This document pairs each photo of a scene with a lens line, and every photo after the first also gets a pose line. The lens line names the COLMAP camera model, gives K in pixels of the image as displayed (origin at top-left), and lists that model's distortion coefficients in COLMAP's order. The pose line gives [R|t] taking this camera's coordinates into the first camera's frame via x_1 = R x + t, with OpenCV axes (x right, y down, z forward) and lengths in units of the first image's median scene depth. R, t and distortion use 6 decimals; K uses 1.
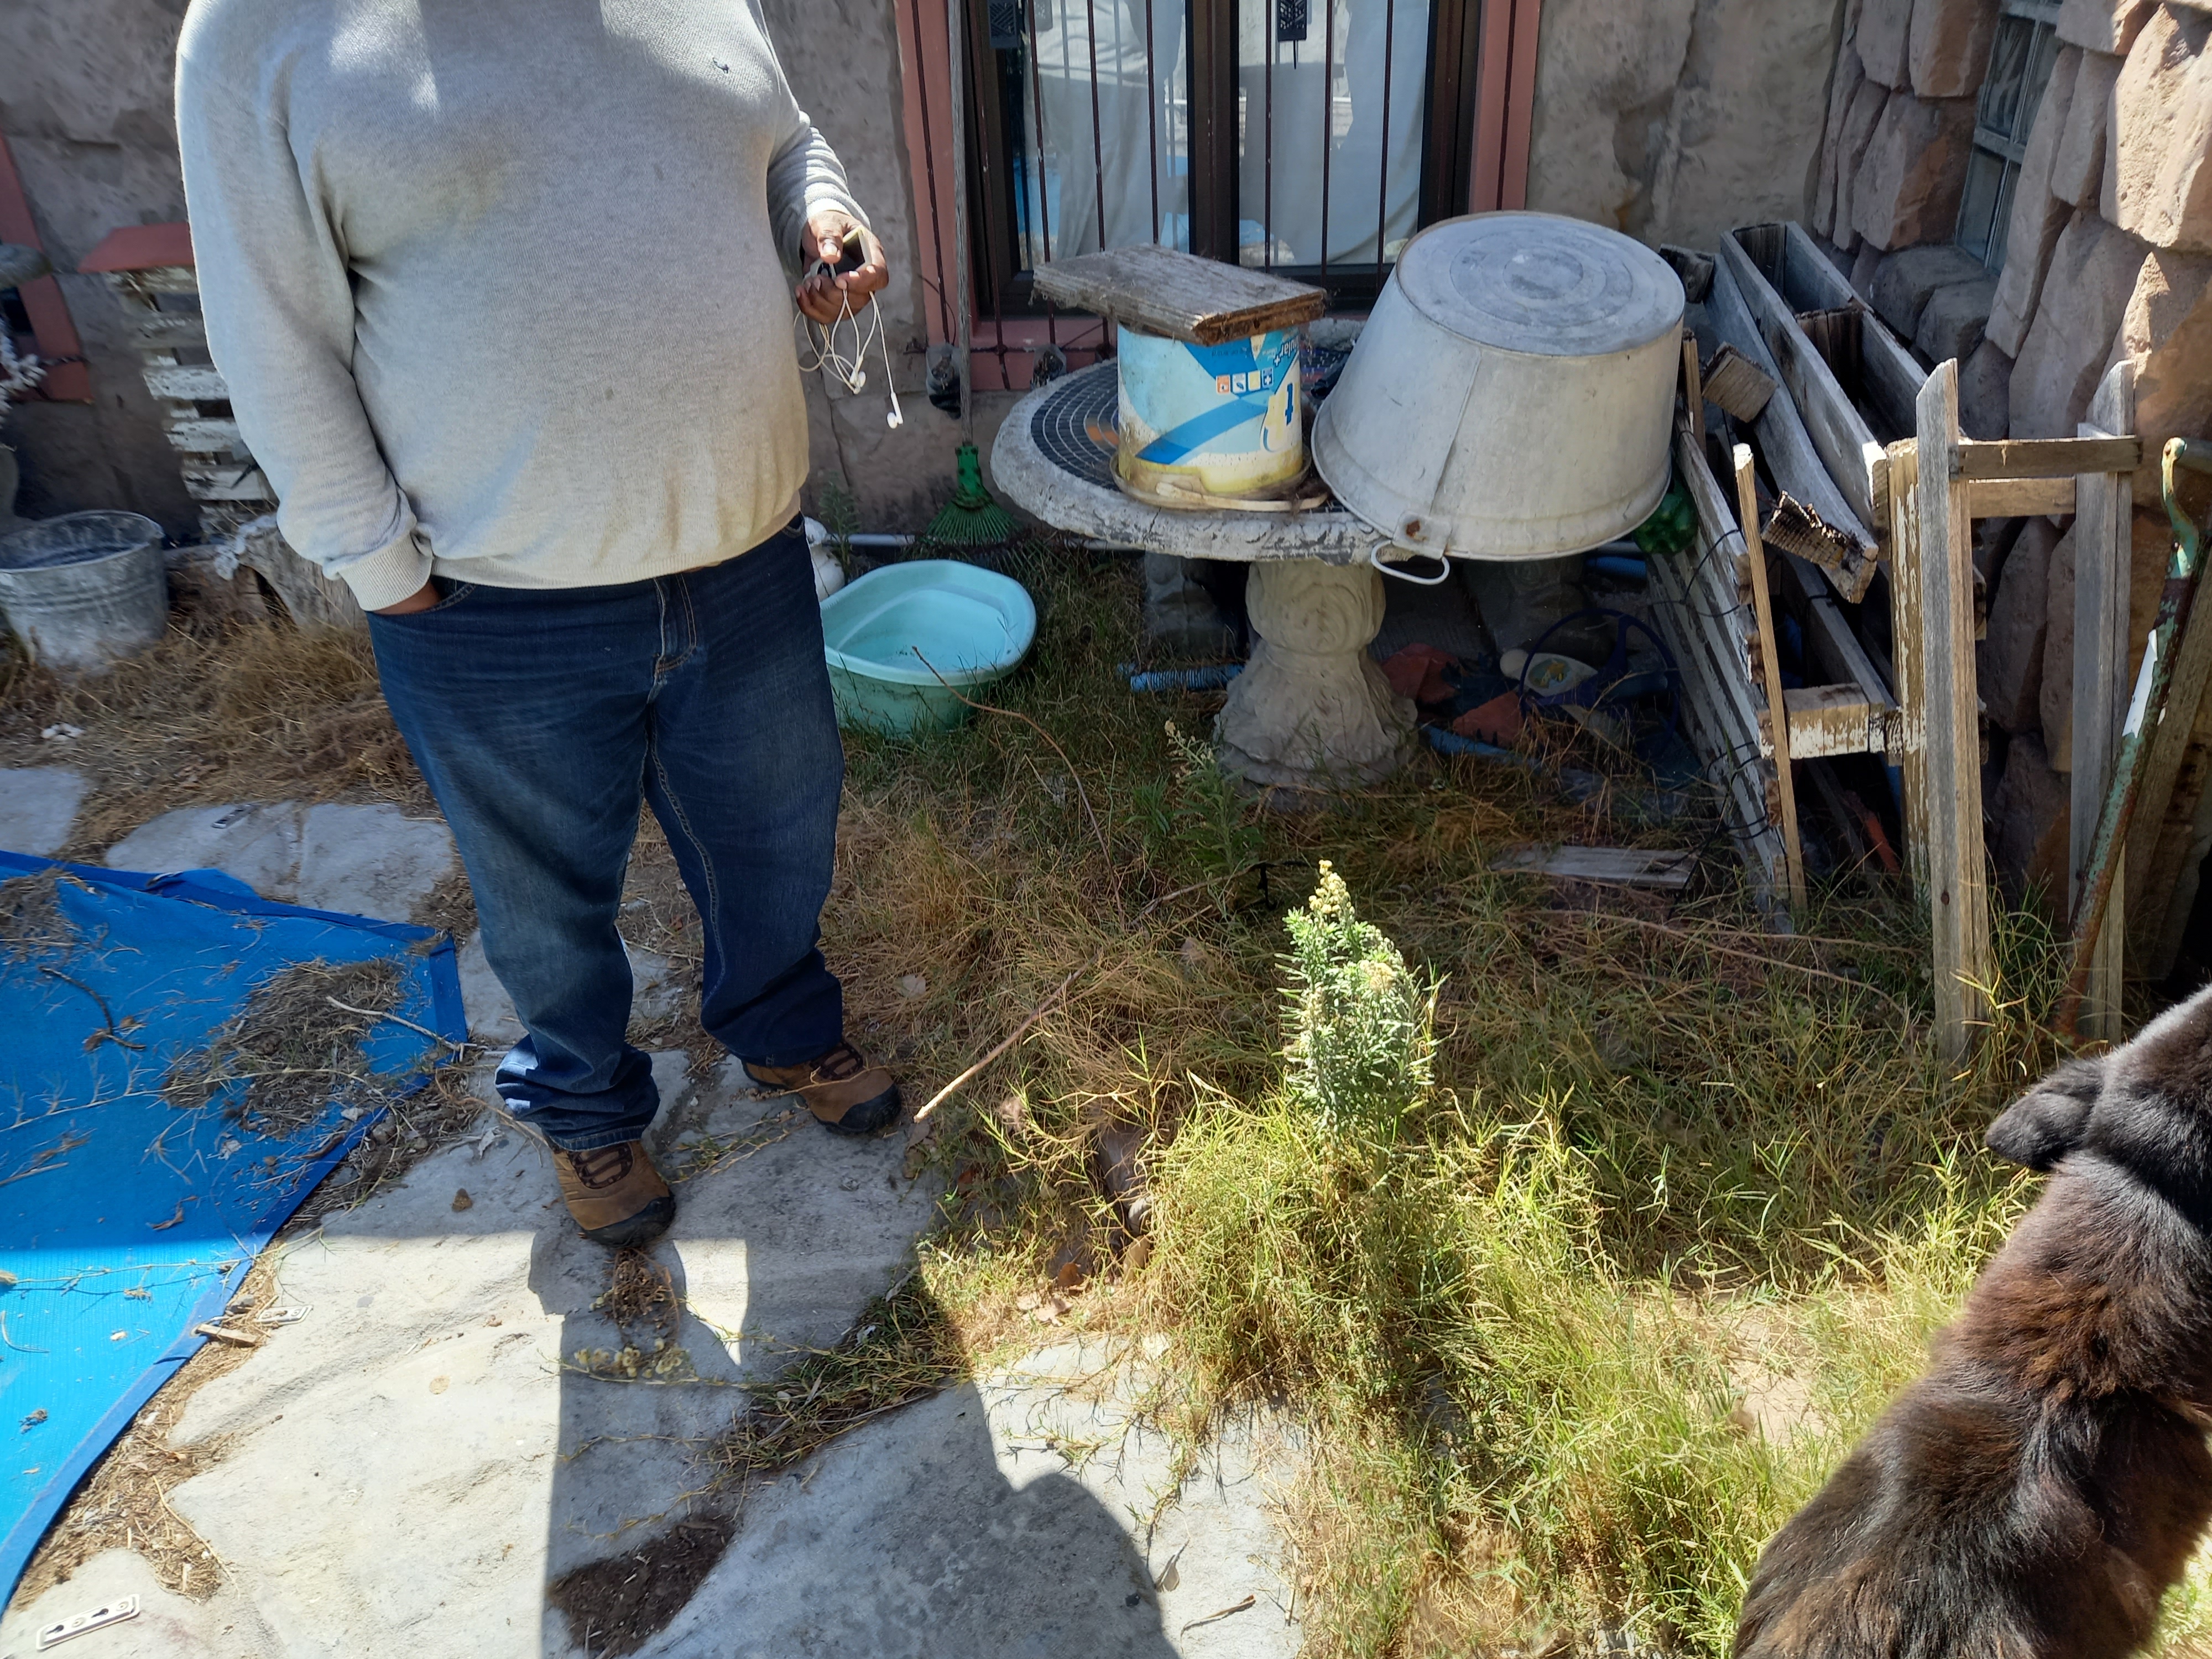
lens RADIAL K [[1572.8, 0, 1106.4], [0, 1572.8, 830.1], [0, 0, 1]] dist [0.012785, 0.005331]
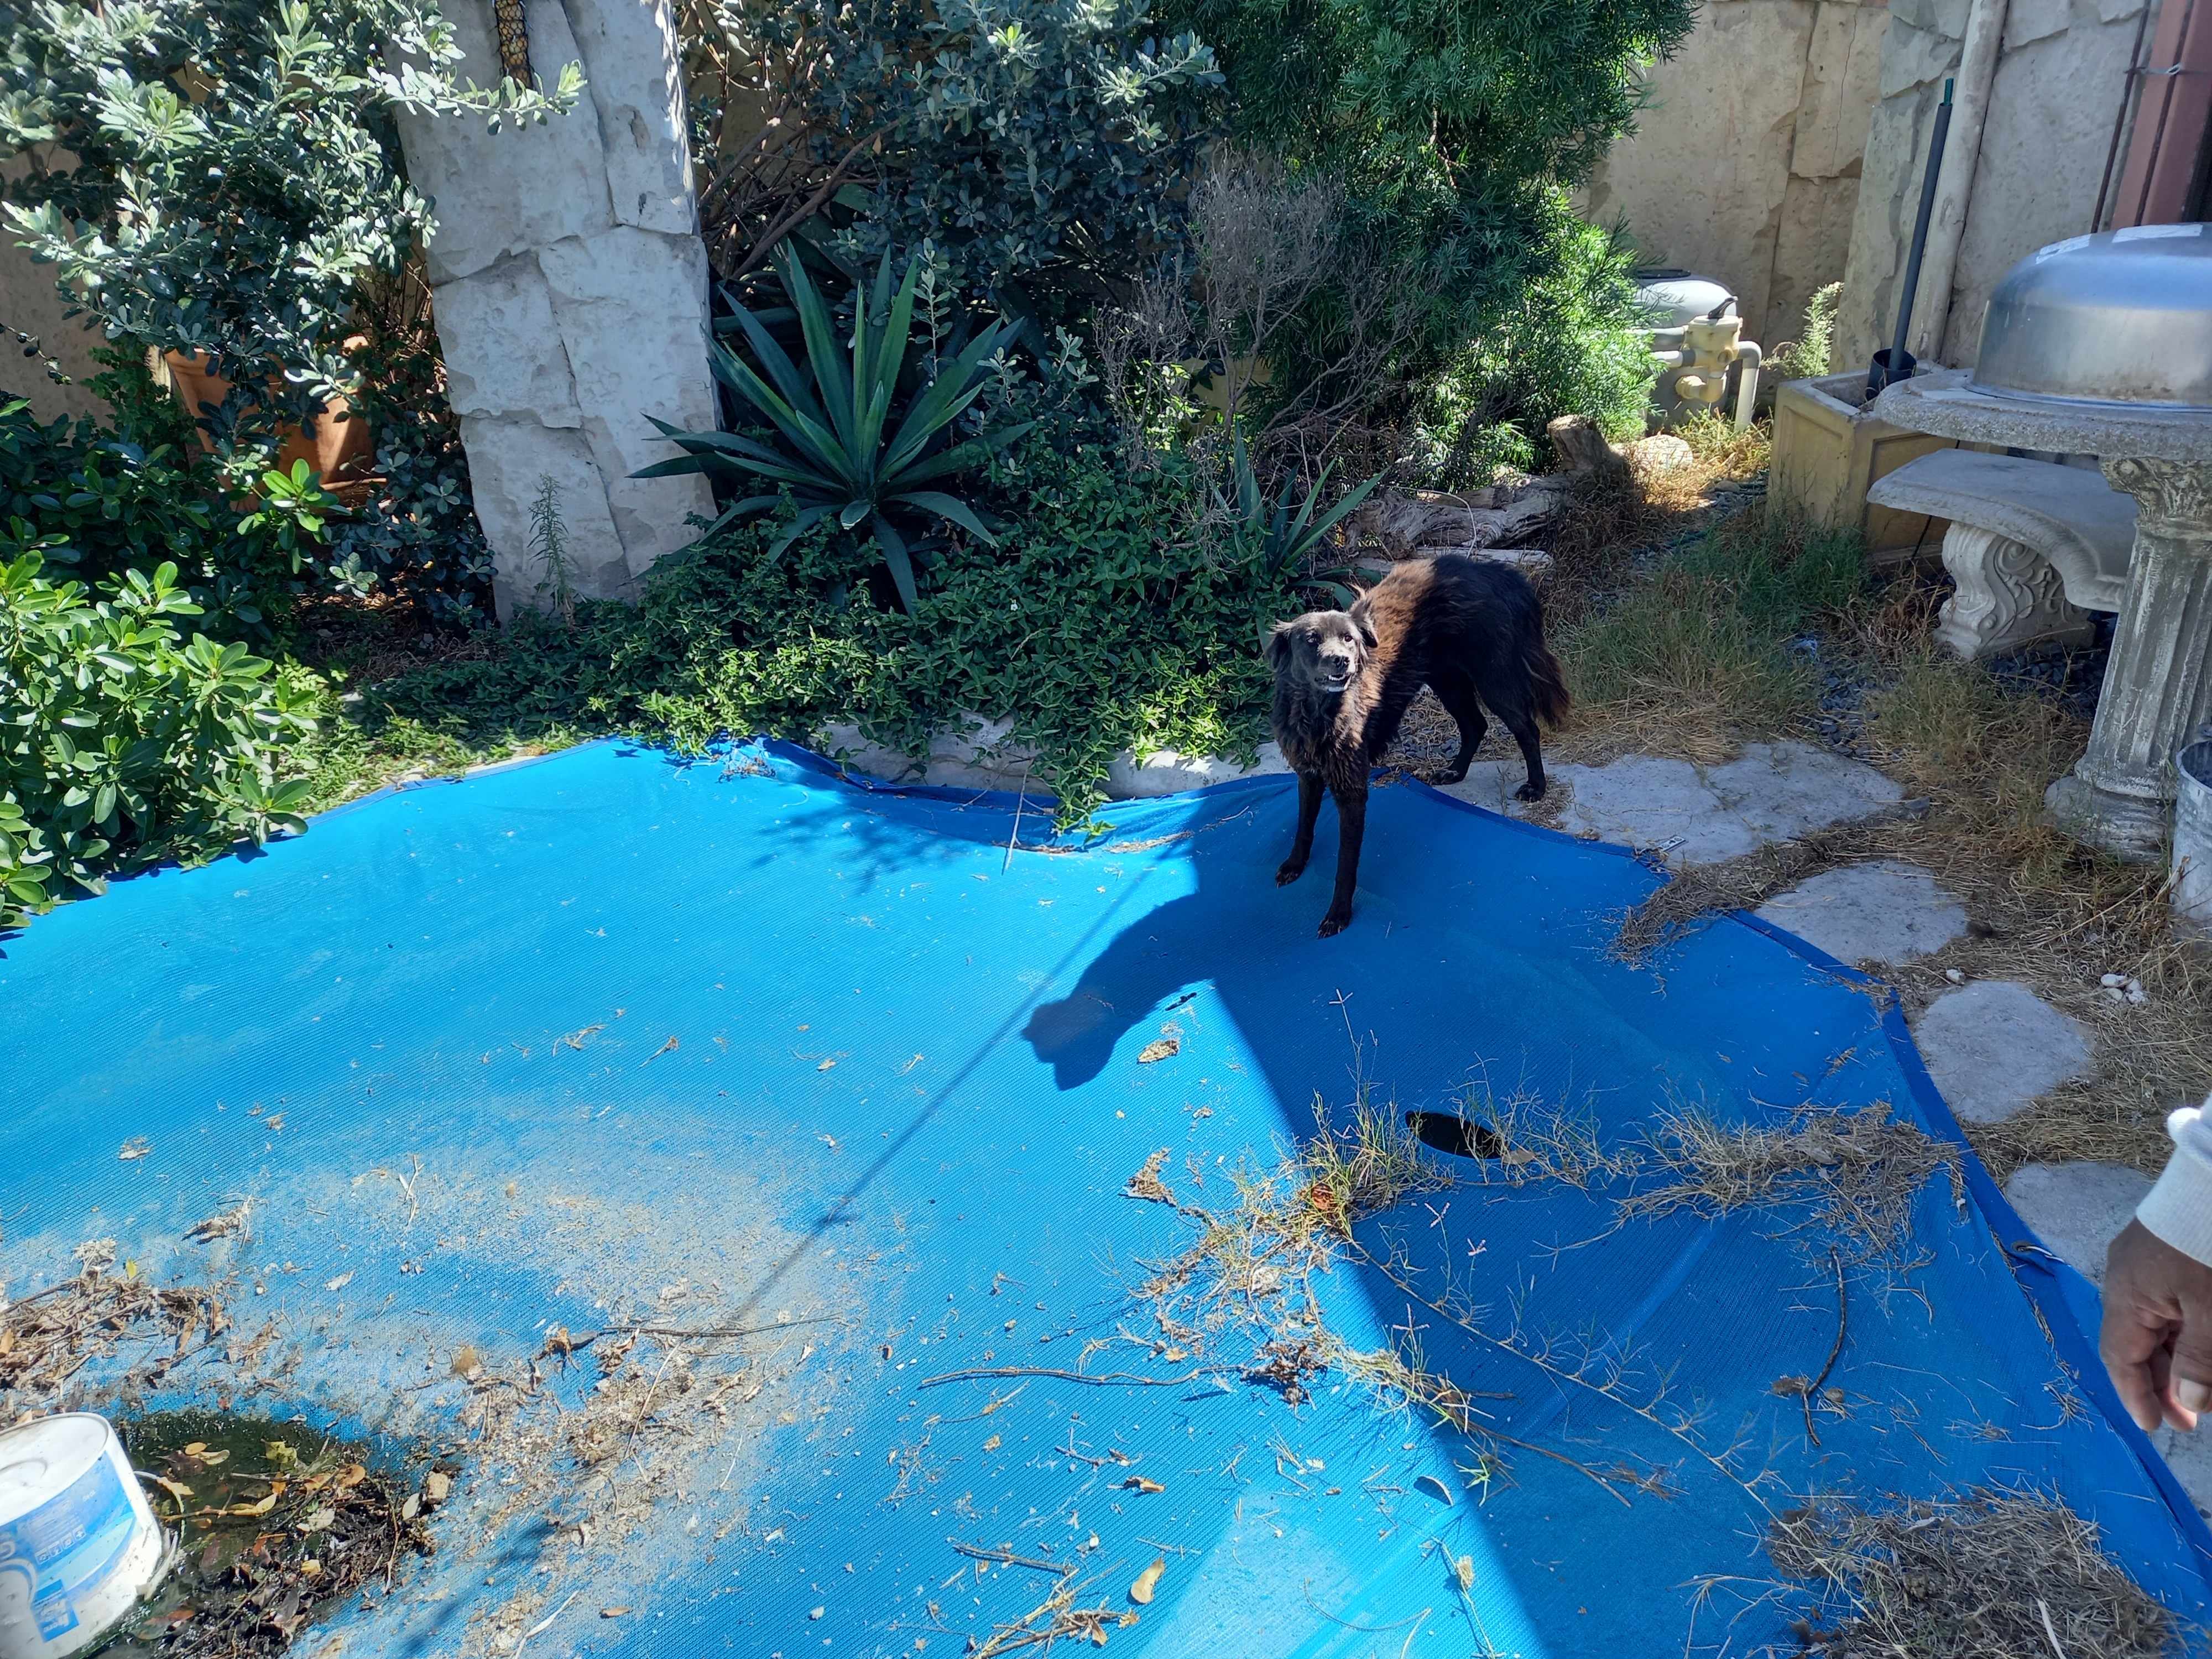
lens RADIAL K [[1572.8, 0, 1104.6], [0, 1572.8, 829.7], [0, 0, 1]] dist [0.012785, 0.005331]
pose [[0.210957, 0.434244, -0.875745, -0.128310], [-0.470162, 0.830543, 0.298573, -0.139567], [0.856998, 0.348756, 0.379374, 0.274278]]
